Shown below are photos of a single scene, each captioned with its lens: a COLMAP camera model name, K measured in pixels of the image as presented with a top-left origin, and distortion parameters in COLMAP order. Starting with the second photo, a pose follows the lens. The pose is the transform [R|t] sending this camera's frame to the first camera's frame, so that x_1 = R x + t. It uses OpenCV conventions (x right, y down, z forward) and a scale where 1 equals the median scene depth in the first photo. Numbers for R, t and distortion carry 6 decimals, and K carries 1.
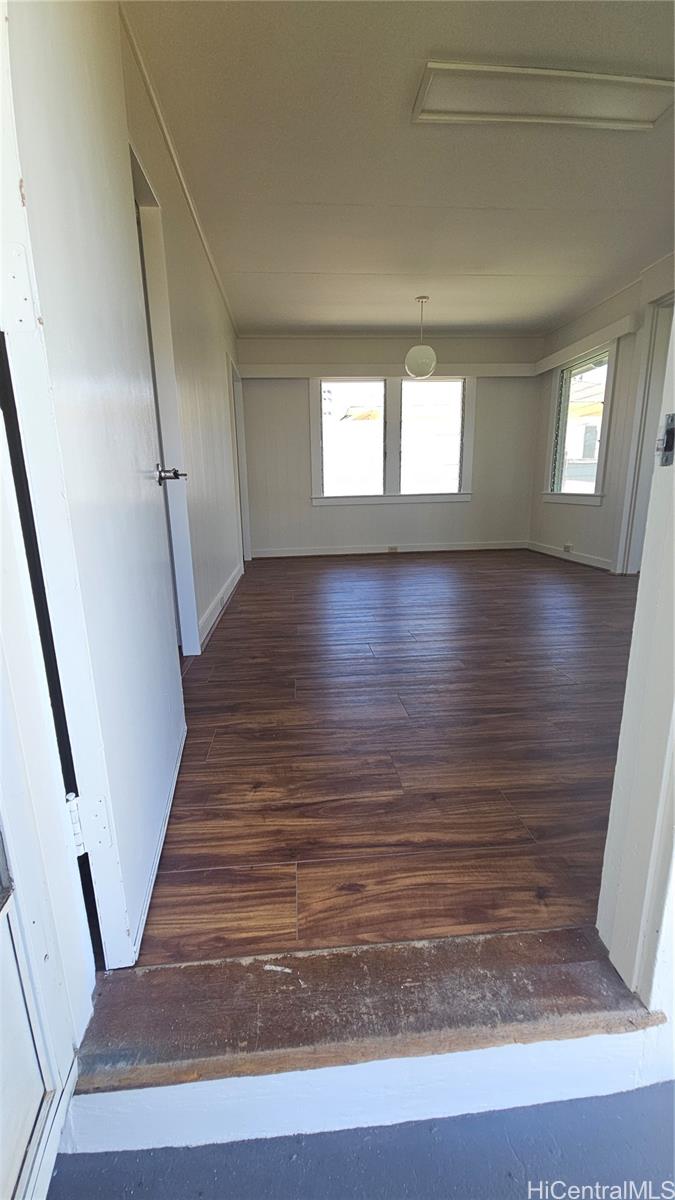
lens RADIAL K [[492.1, 0, 337.5], [0, 492.1, 600.0], [0, 0, 1]] dist [-0.009538, -0.000207]
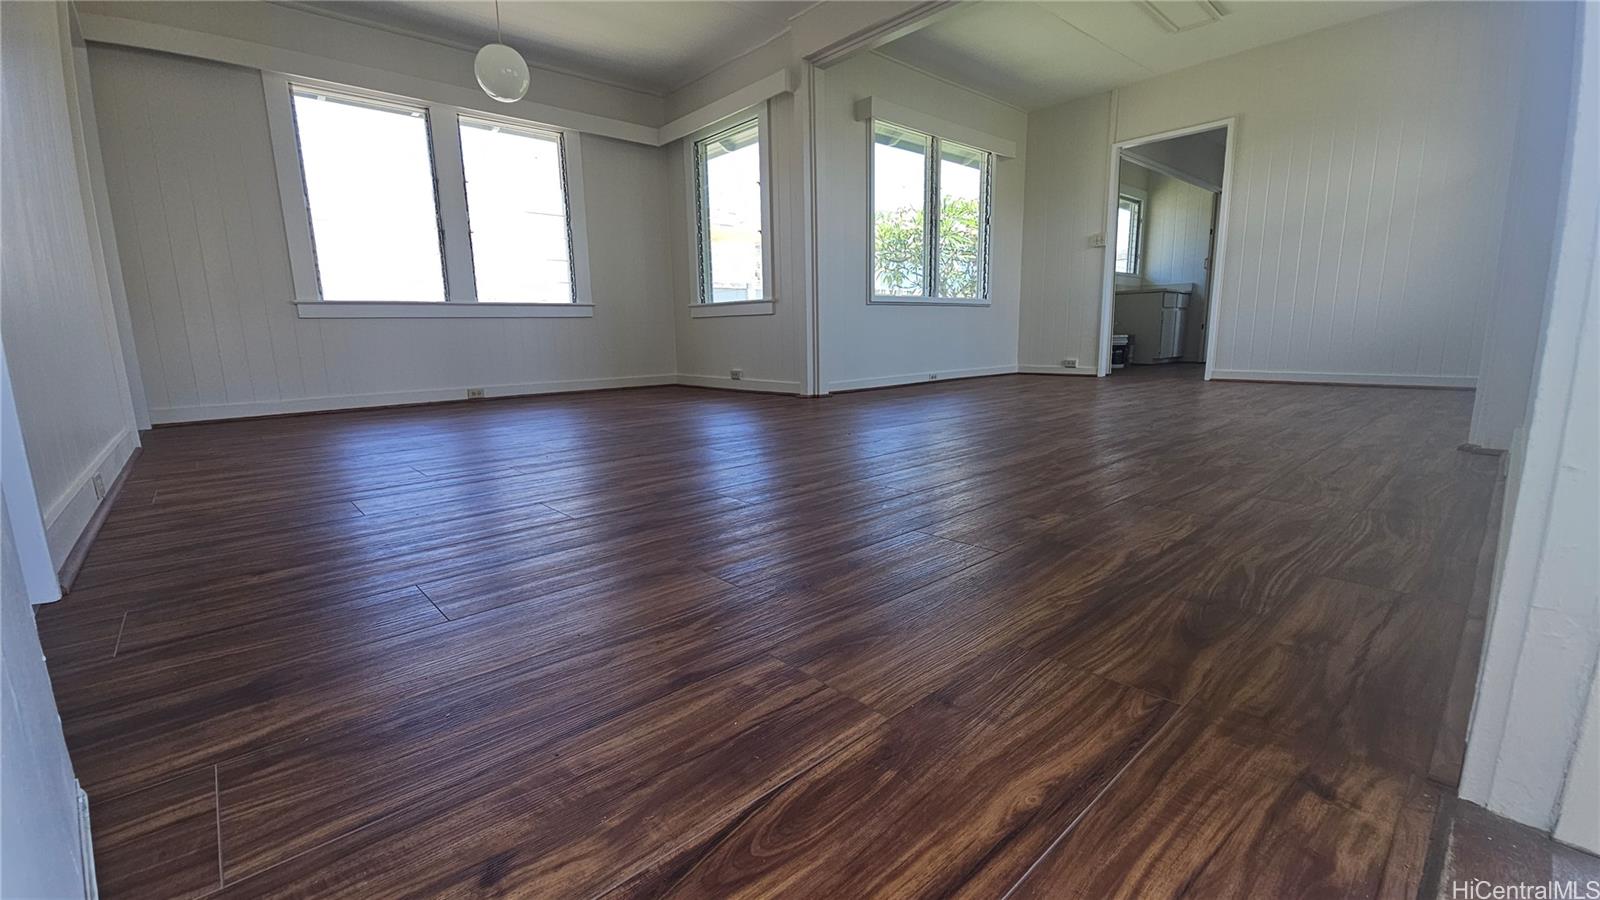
lens RADIAL K [[652.6, 0, 800.0], [0, 652.6, 450.0], [0, 0, 1]] dist [-0.001465, -0.000772]
pose [[0.794267, -0.101616, 0.599011, -0.079851], [0.144399, 0.989237, -0.023653, 0.058568], [-0.590161, 0.105284, 0.800391, 0.196895]]
